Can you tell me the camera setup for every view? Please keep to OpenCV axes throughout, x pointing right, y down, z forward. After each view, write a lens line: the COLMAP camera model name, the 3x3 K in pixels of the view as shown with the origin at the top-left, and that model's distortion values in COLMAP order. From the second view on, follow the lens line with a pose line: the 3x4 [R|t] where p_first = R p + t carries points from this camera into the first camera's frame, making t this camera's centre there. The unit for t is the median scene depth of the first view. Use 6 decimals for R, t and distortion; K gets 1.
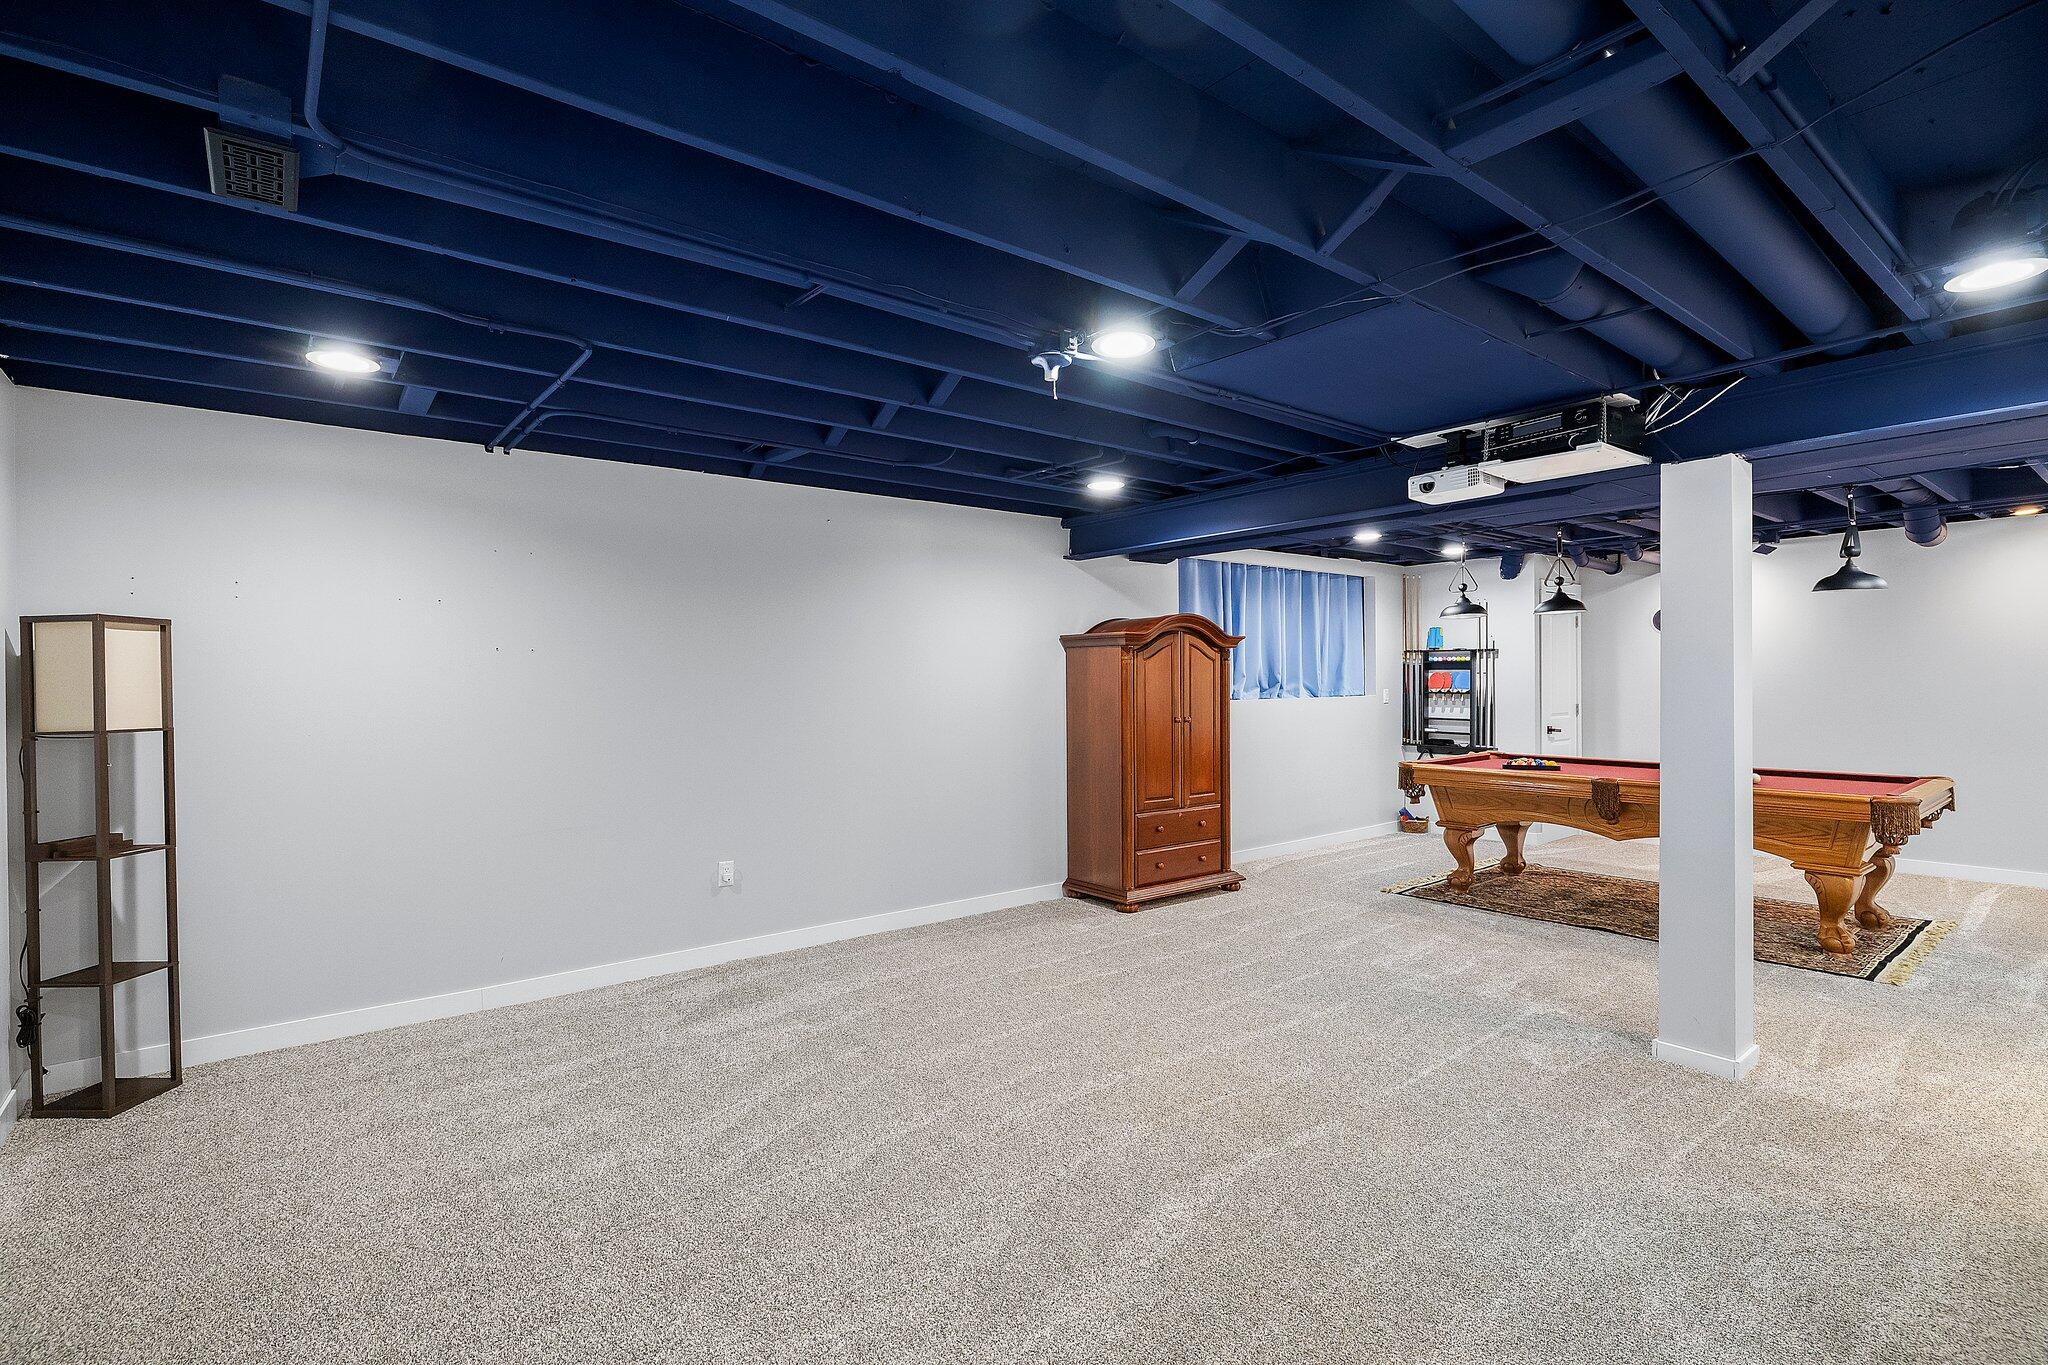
lens RADIAL K [[964.5, 0, 1007.2], [0, 964.5, 704.3], [0, 0, 1]] dist [-0.007638, 0.001772]
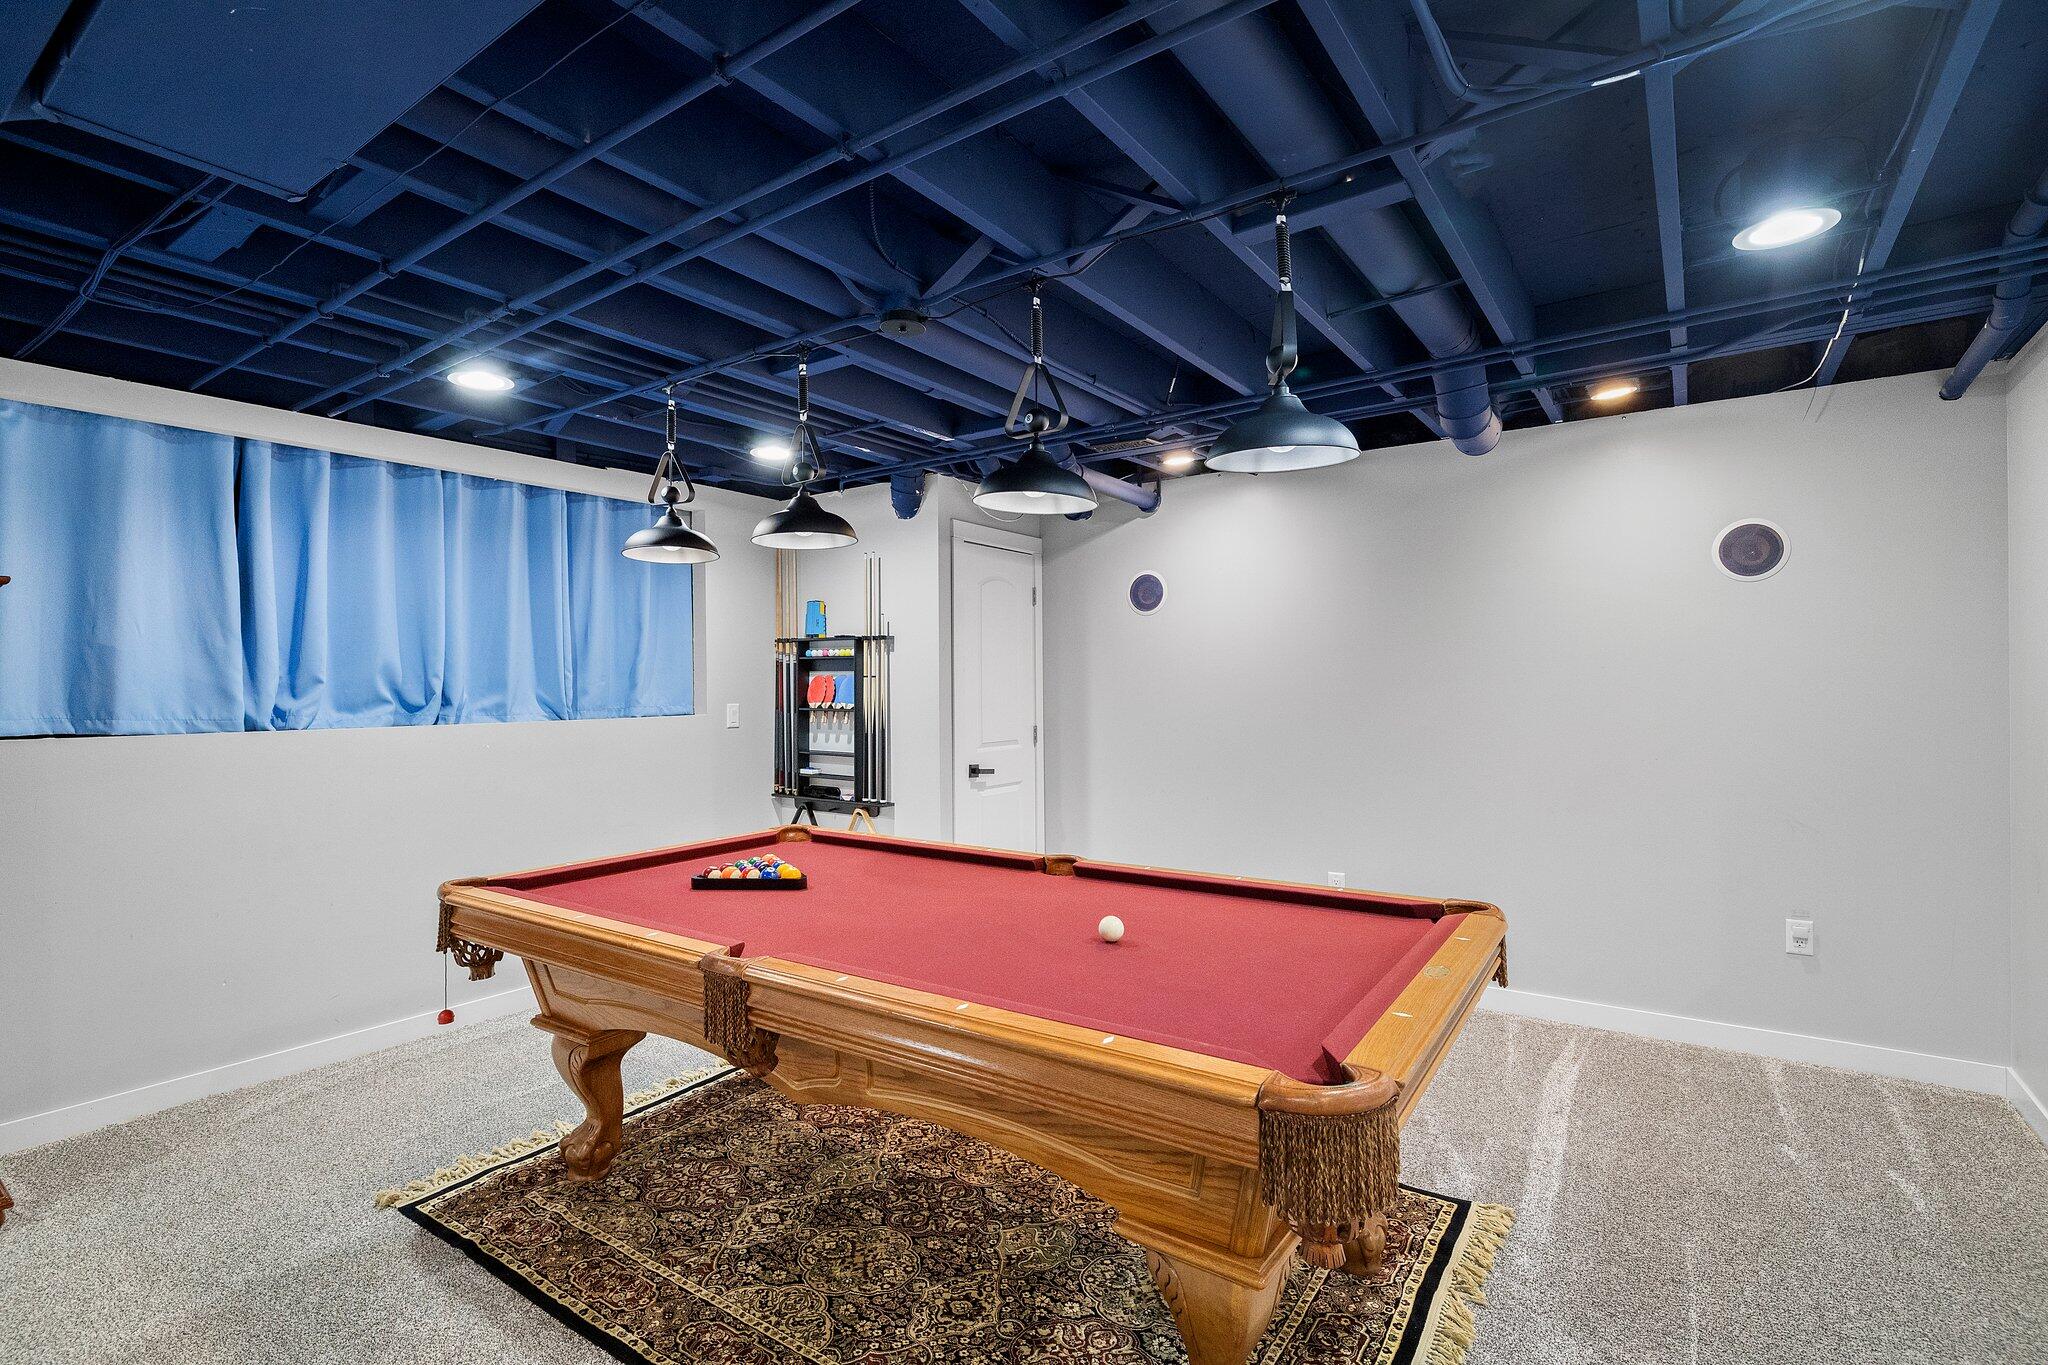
lens RADIAL K [[964.5, 0, 1022.9], [0, 964.5, 676.8], [0, 0, 1]] dist [-0.007638, 0.001772]
pose [[0.959344, 0.011614, 0.282001, 0.404467], [-0.008140, 0.999876, -0.013487, -0.025529], [-0.282123, 0.010643, 0.959319, 0.396166]]
